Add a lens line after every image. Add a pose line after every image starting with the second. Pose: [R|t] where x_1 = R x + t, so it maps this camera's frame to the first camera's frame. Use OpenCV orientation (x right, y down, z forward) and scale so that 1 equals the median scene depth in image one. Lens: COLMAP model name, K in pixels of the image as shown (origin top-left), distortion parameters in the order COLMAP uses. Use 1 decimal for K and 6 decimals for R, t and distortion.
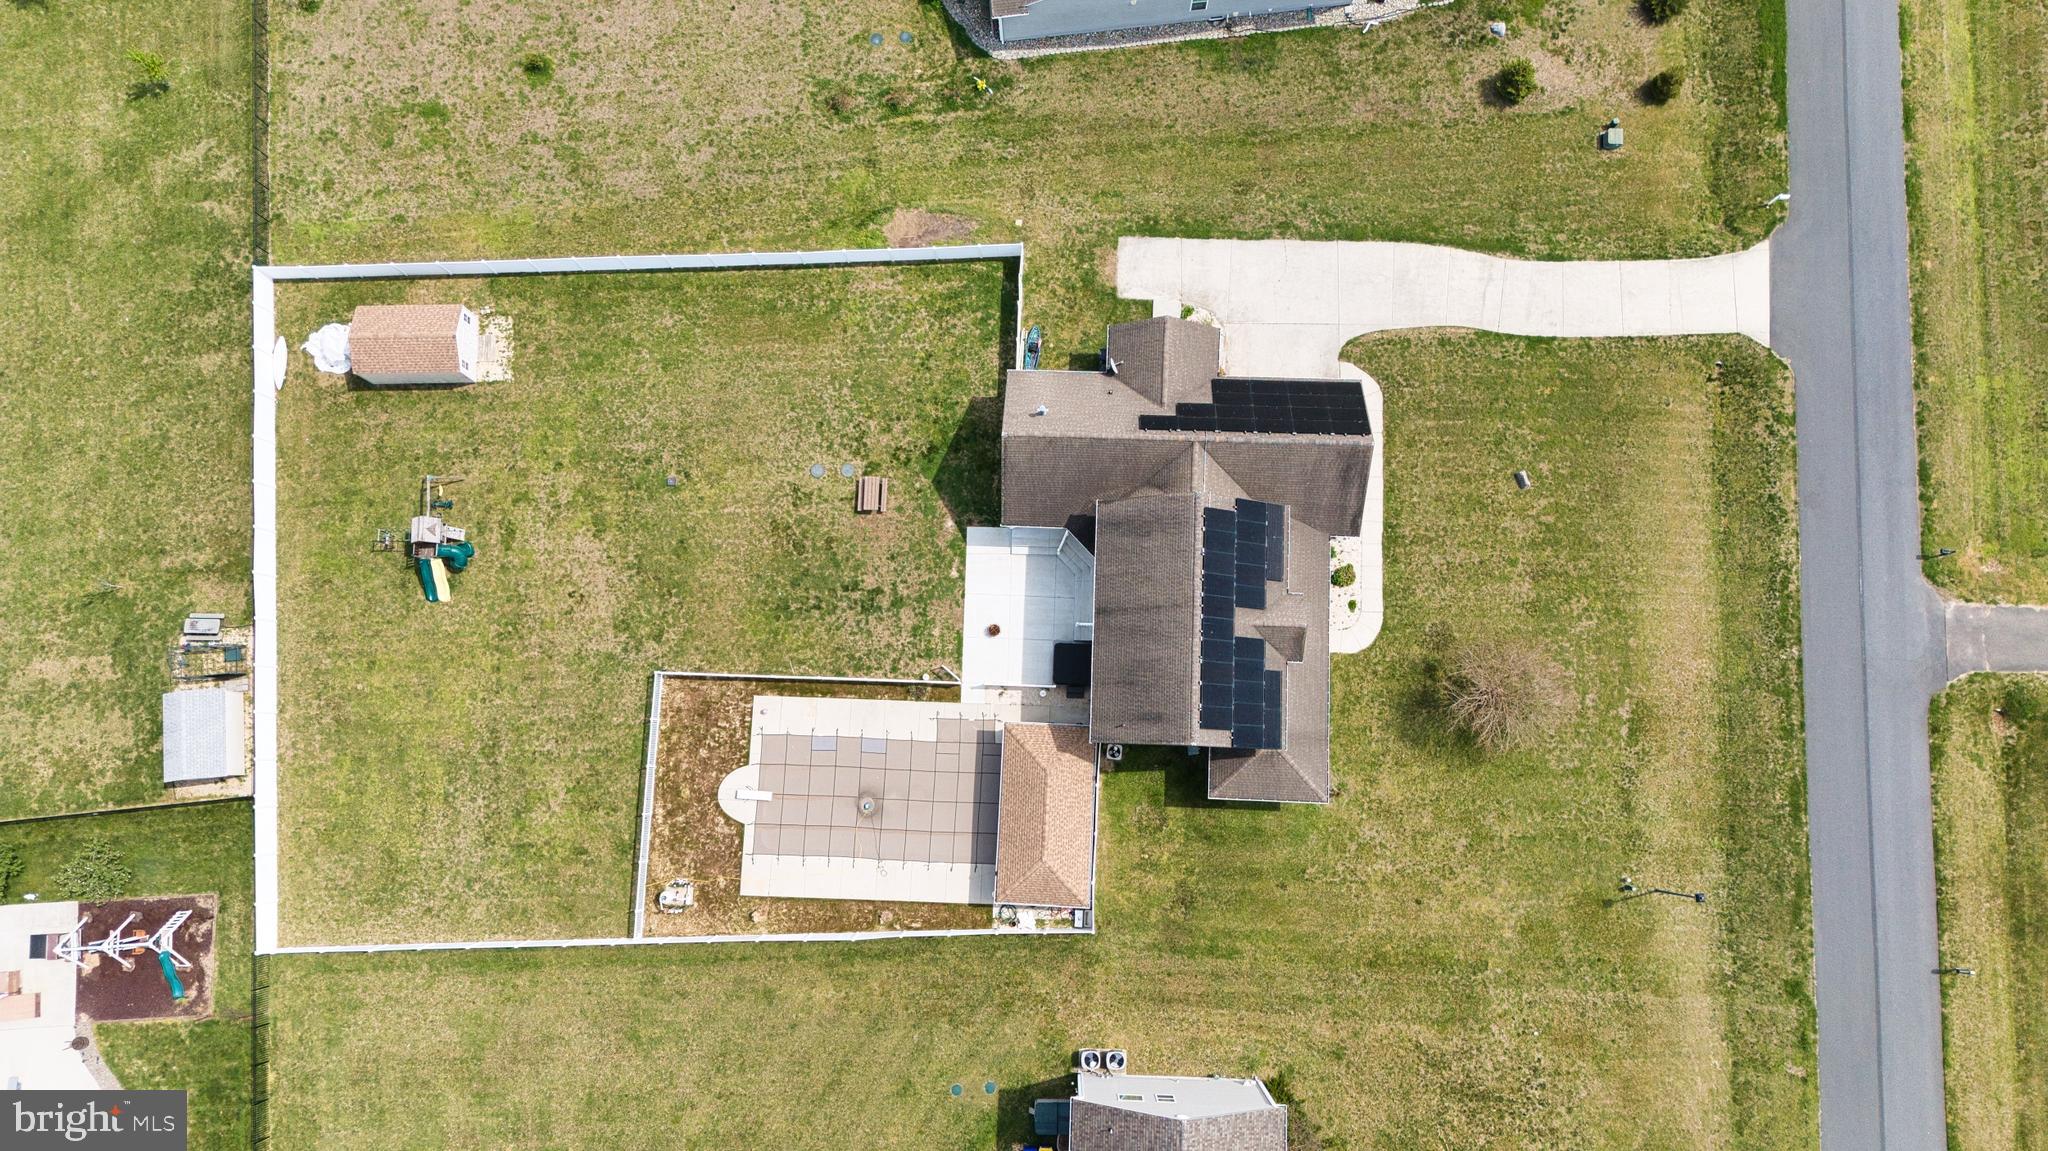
lens RADIAL K [[1432.6, 0, 1037.3], [0, 1432.6, 601.3], [0, 0, 1]] dist [0.075667, -0.075307]
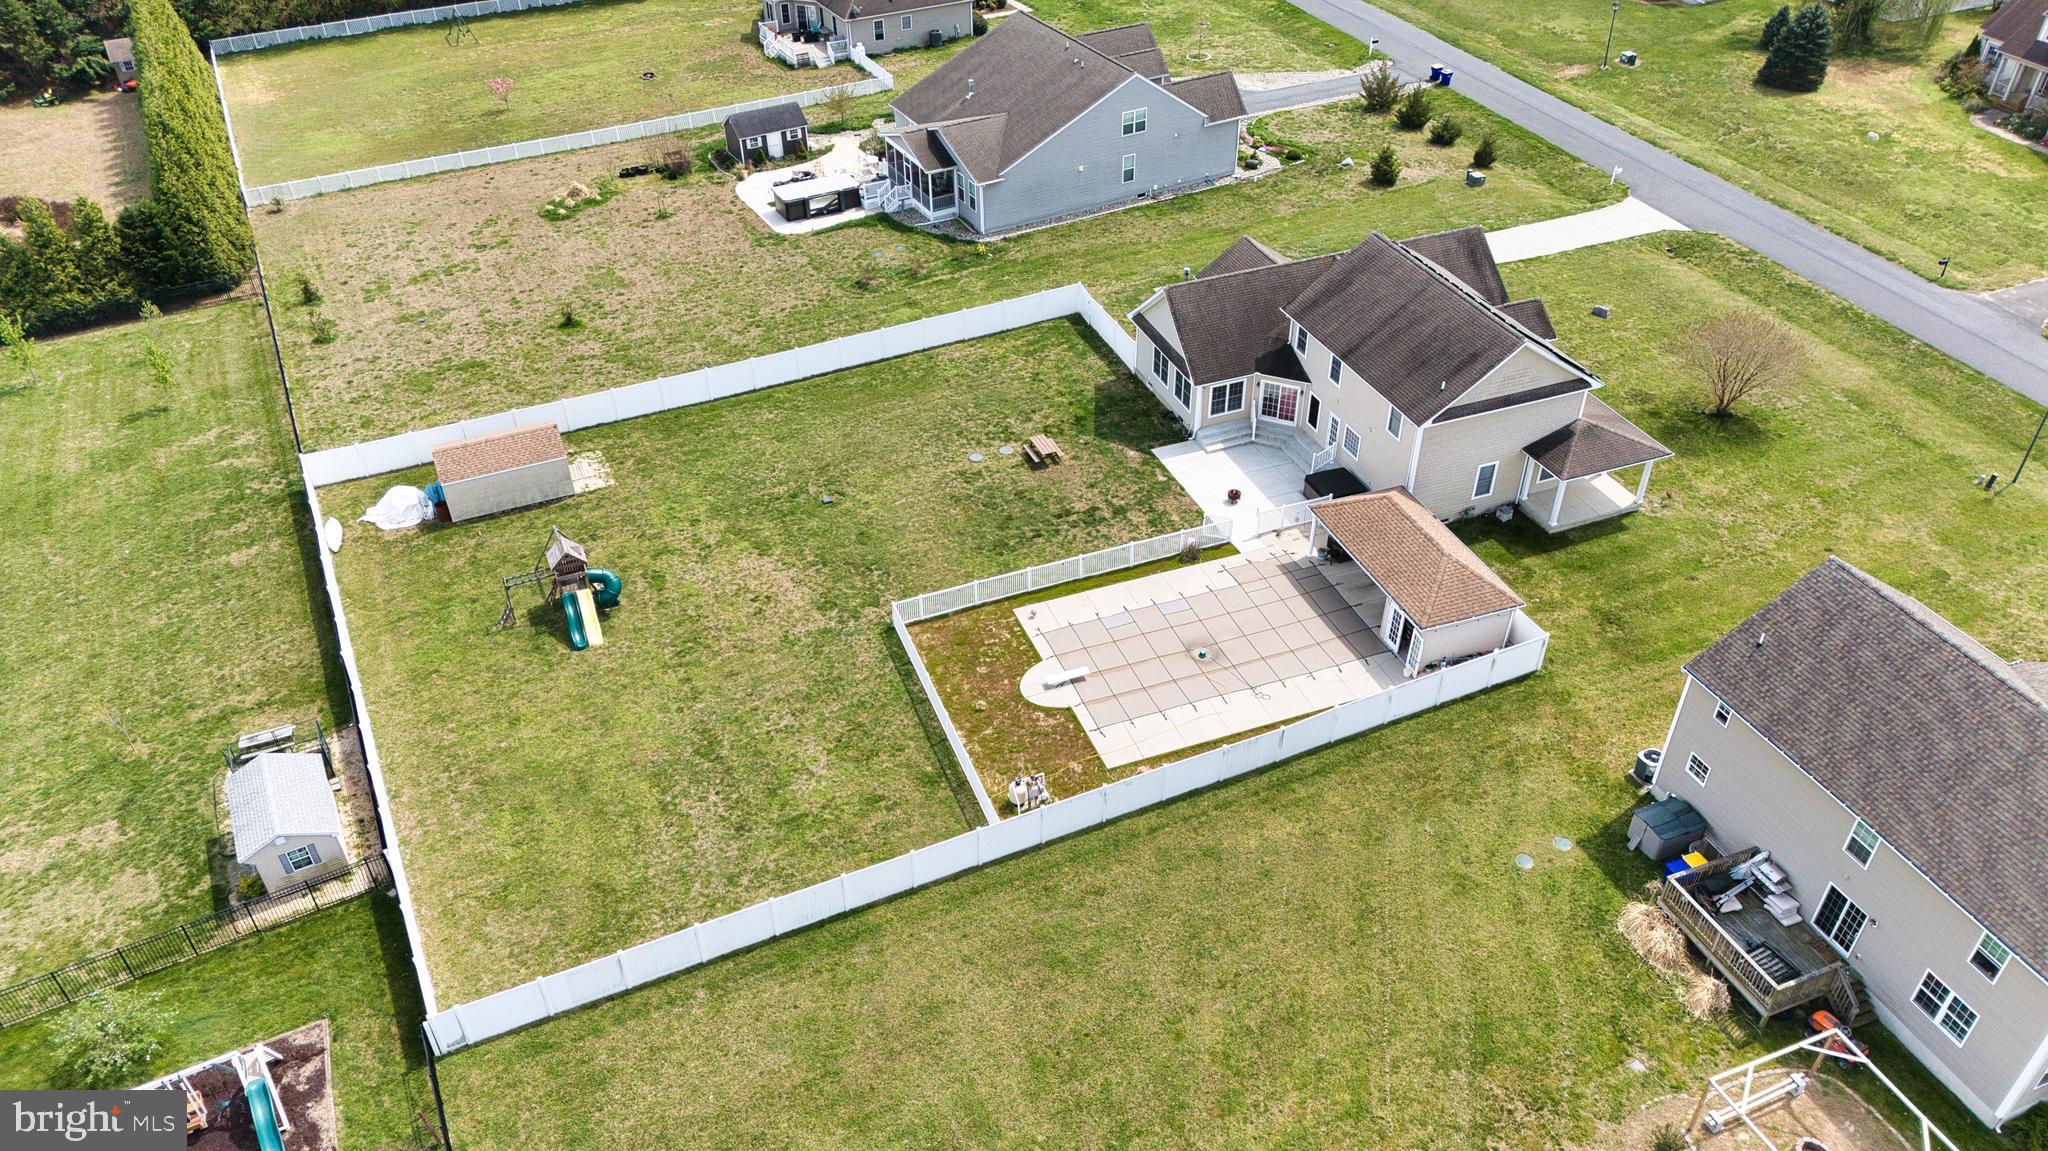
lens RADIAL K [[1432.6, 0, 1037.3], [0, 1432.6, 601.3], [0, 0, 1]] dist [0.075667, -0.075307]
pose [[0.918299, -0.237897, 0.316436, -0.427658], [0.392040, 0.657626, -0.643298, 0.572101], [-0.055058, 0.714796, 0.697162, 0.424479]]
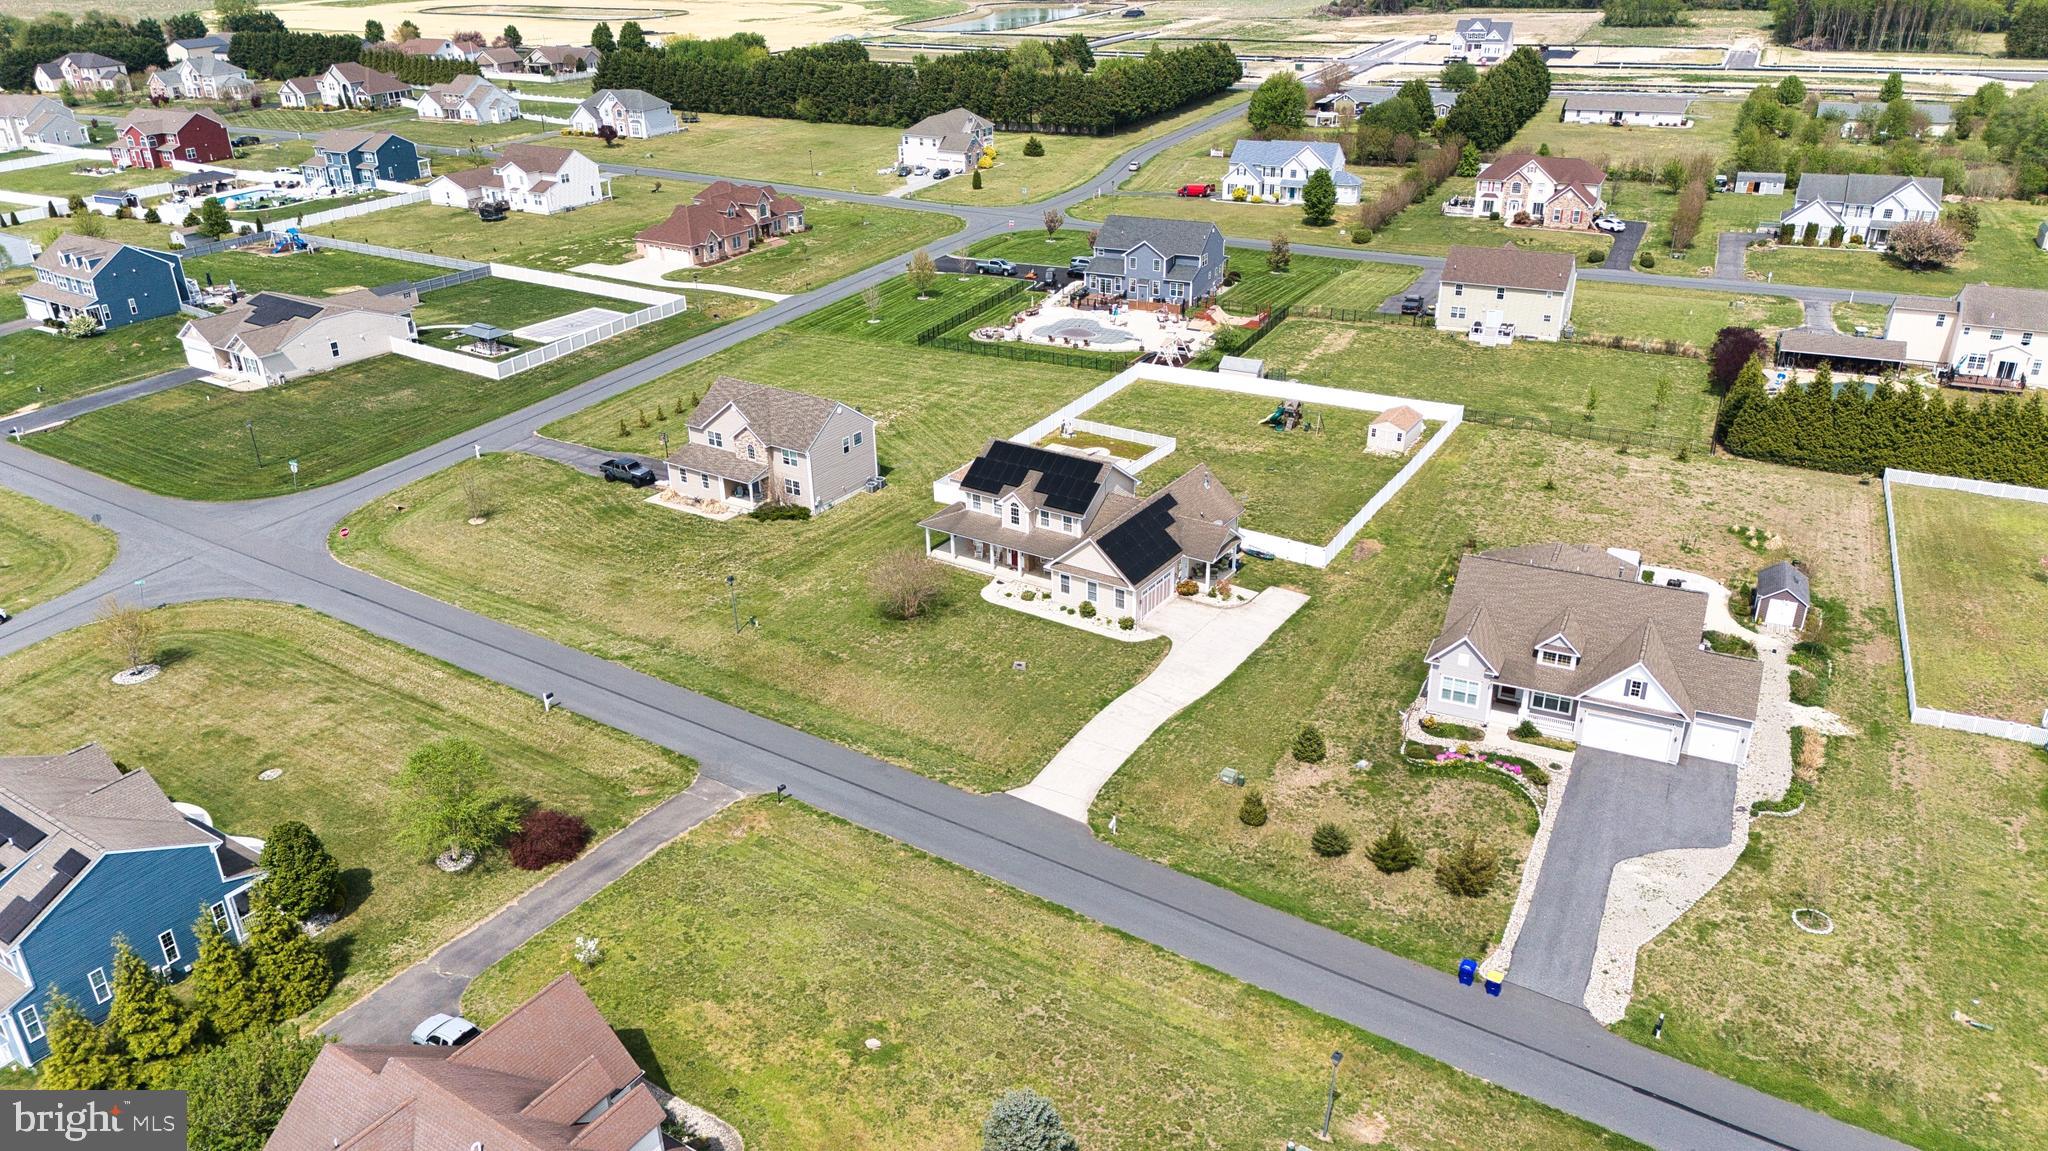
lens RADIAL K [[1444.8, 0, 1037.3], [0, 1444.8, 578.3], [0, 0, 1]] dist [0.094199, -0.107540]
pose [[-0.518810, 0.387839, -0.761851, 1.307502], [-0.845330, -0.099835, 0.524834, -0.788234], [0.127492, 0.916305, 0.379647, 0.407931]]
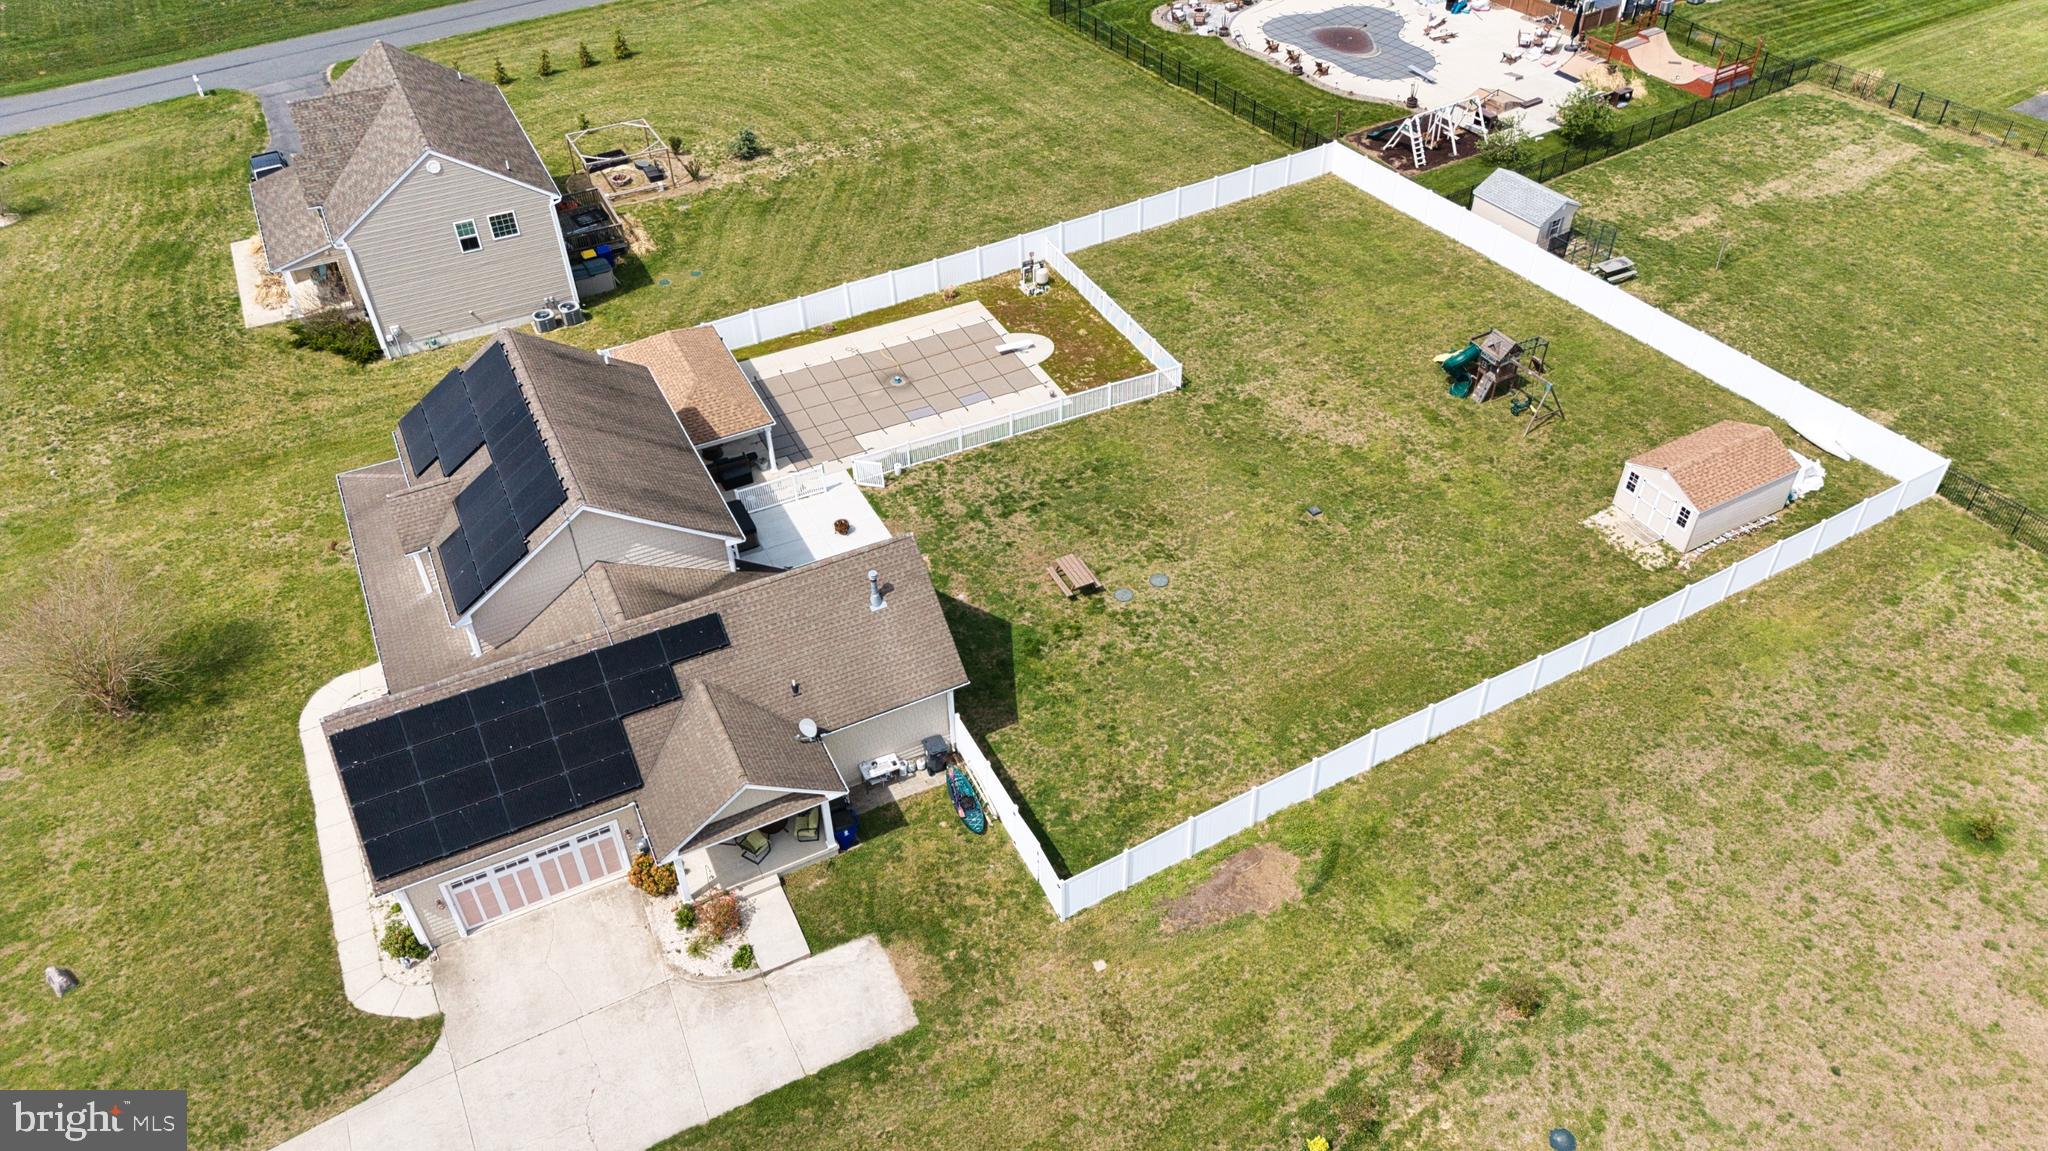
lens RADIAL K [[1444.8, 0, 1037.3], [0, 1444.8, 578.3], [0, 0, 1]] dist [0.094199, -0.107540]
pose [[-0.876977, 0.337159, -0.342398, 0.147809], [-0.471932, -0.470098, 0.745847, -0.600257], [0.090508, 0.815679, 0.571381, 0.578282]]
